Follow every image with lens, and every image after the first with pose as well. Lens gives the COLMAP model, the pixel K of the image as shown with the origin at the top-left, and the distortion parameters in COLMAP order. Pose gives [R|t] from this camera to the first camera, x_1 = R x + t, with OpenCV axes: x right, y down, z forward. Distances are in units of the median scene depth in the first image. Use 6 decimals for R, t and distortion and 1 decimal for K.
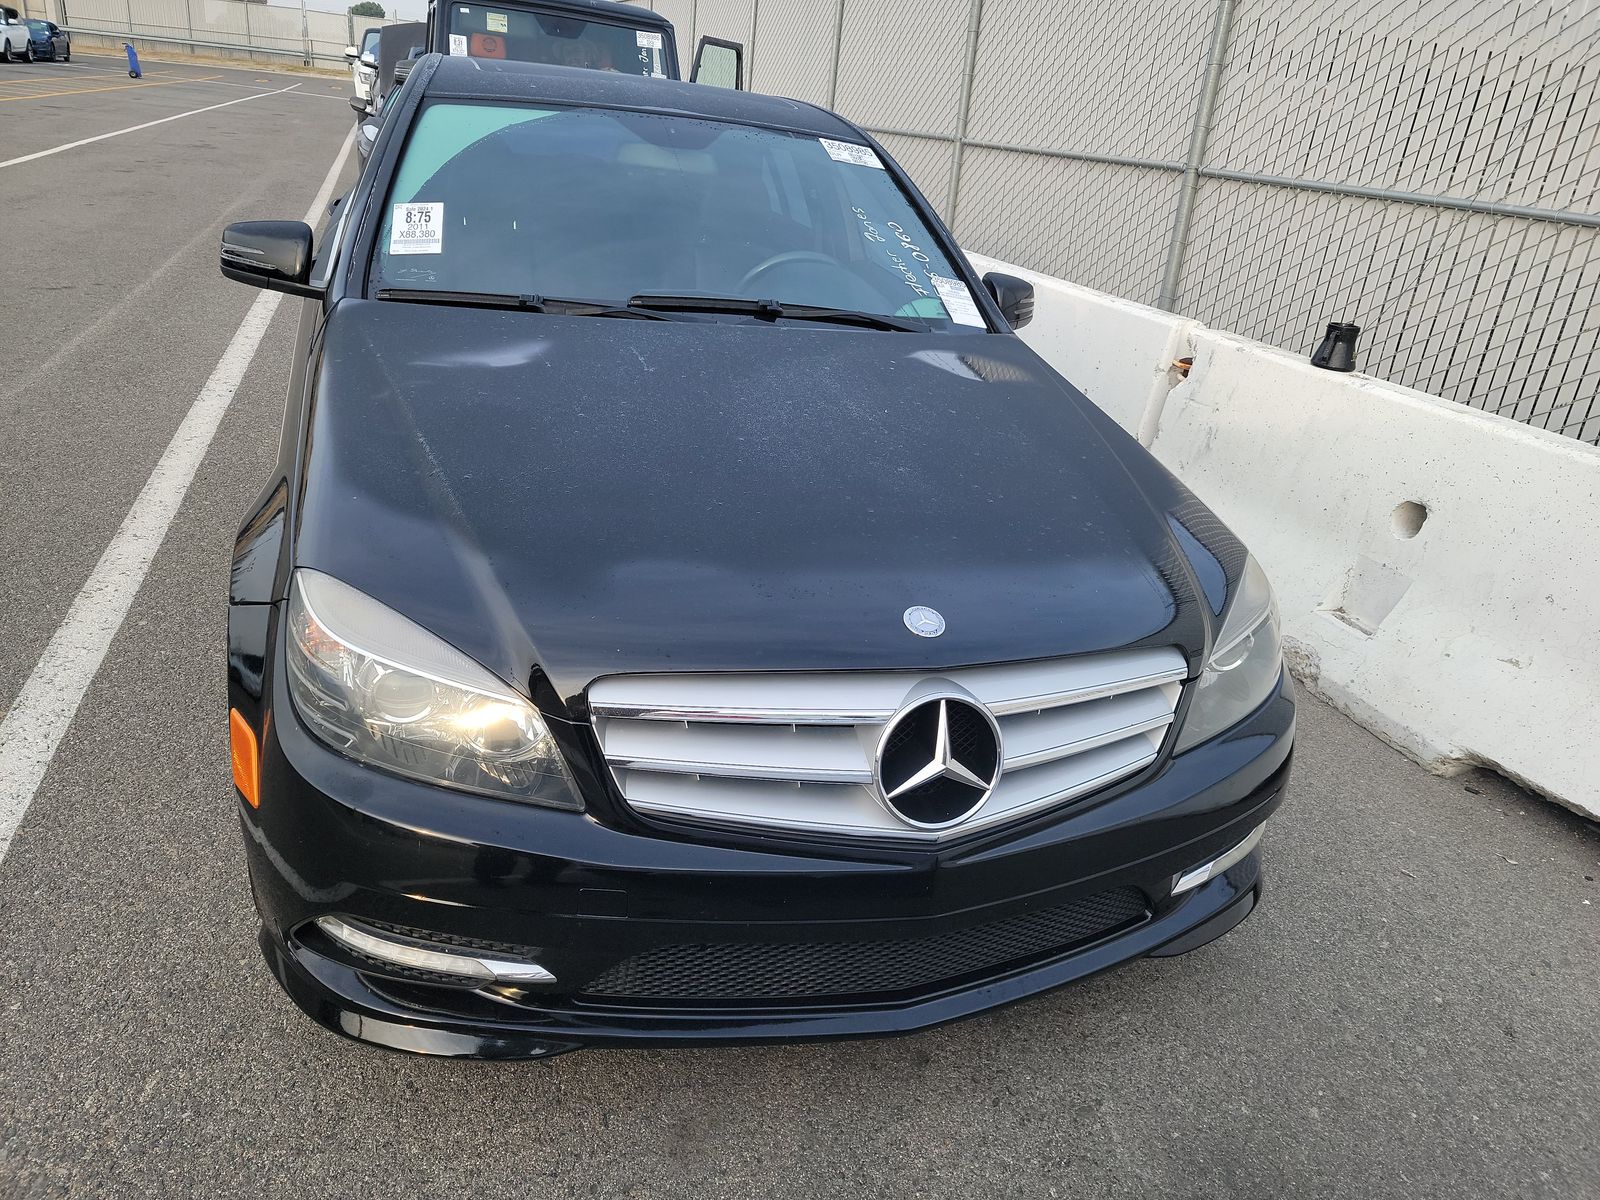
lens RADIAL K [[1116.9, 0, 803.0], [0, 1116.9, 598.1], [0, 0, 1]] dist [0.057241, -0.043476]
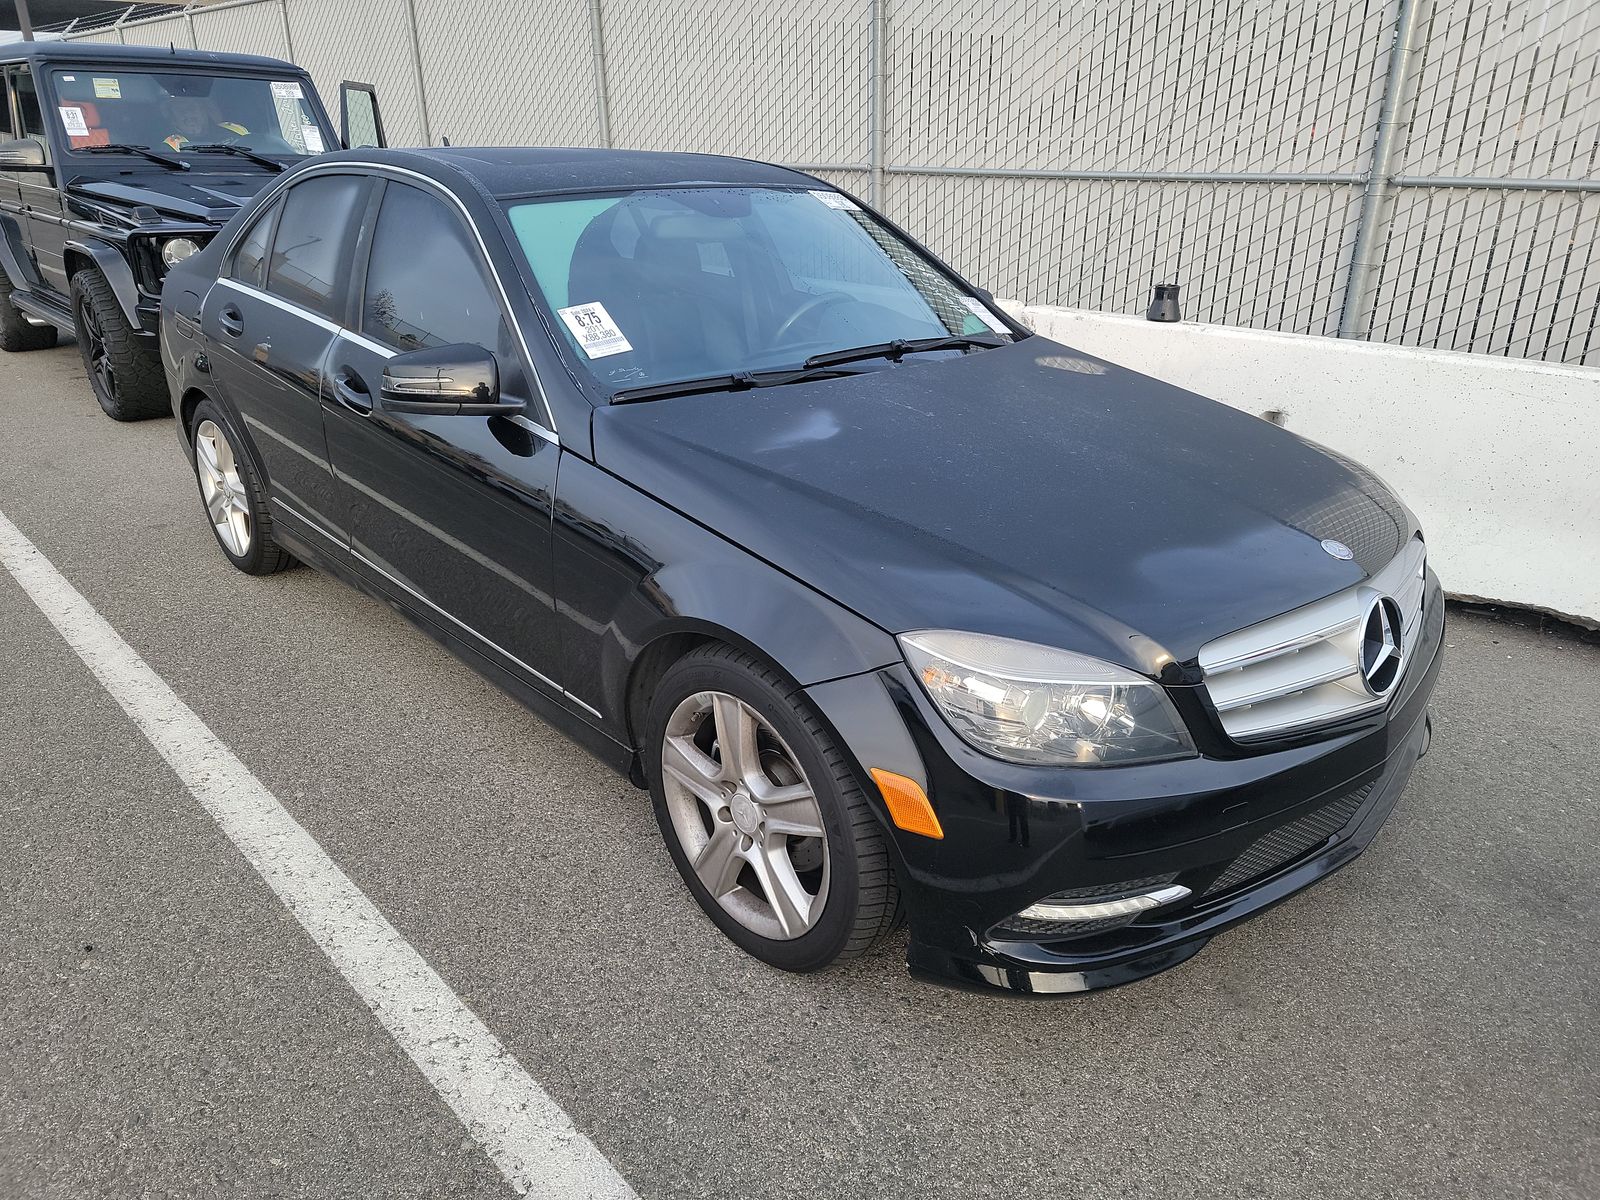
lens RADIAL K [[1116.9, 0, 807.5], [0, 1116.9, 612.1], [0, 0, 1]] dist [0.057241, -0.043476]
pose [[0.902001, -0.251488, 0.350924, -0.412118], [0.247398, 0.967221, 0.057253, -0.060966], [-0.353819, 0.035176, 0.934652, -0.017131]]
